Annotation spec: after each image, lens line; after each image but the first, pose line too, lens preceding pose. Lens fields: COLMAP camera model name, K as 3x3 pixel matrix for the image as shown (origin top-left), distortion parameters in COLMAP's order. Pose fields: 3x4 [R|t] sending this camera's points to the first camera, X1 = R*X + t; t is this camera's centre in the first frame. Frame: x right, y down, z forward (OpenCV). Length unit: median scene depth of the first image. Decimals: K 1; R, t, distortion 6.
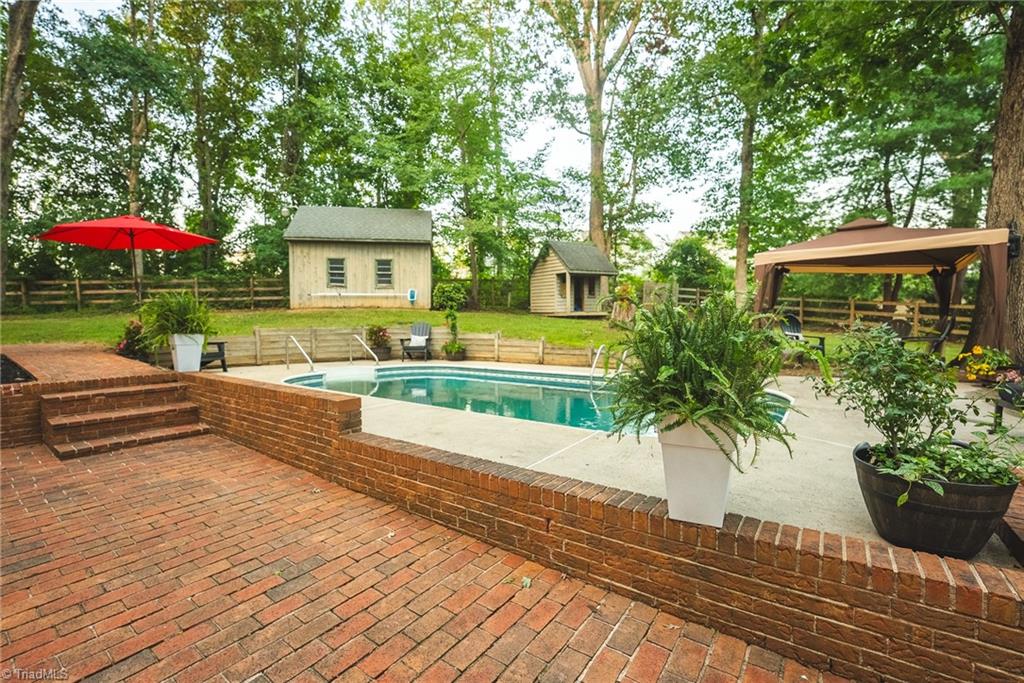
lens RADIAL K [[427.5, 0, 512.0], [0, 427.5, 341.5], [0, 0, 1]] dist [-0.002363, -0.000387]
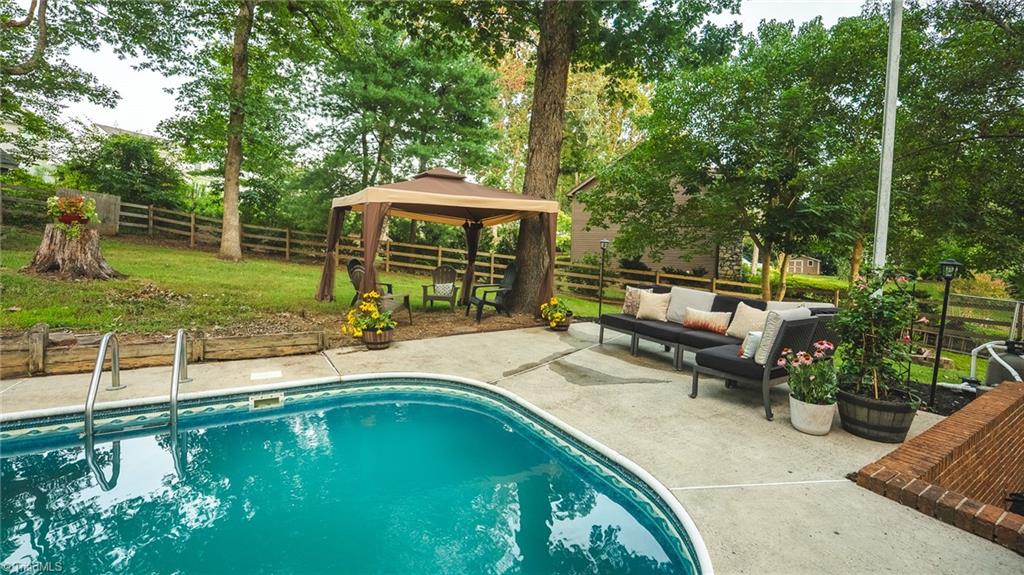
lens RADIAL K [[427.5, 0, 512.0], [0, 427.5, 267.2], [0, 0, 1]] dist [-0.000618, -0.000162]
pose [[0.409058, -0.015790, 0.912372, -0.005204], [0.013661, 0.999844, 0.011179, -0.015355], [-0.912406, 0.007891, 0.409210, 0.106230]]
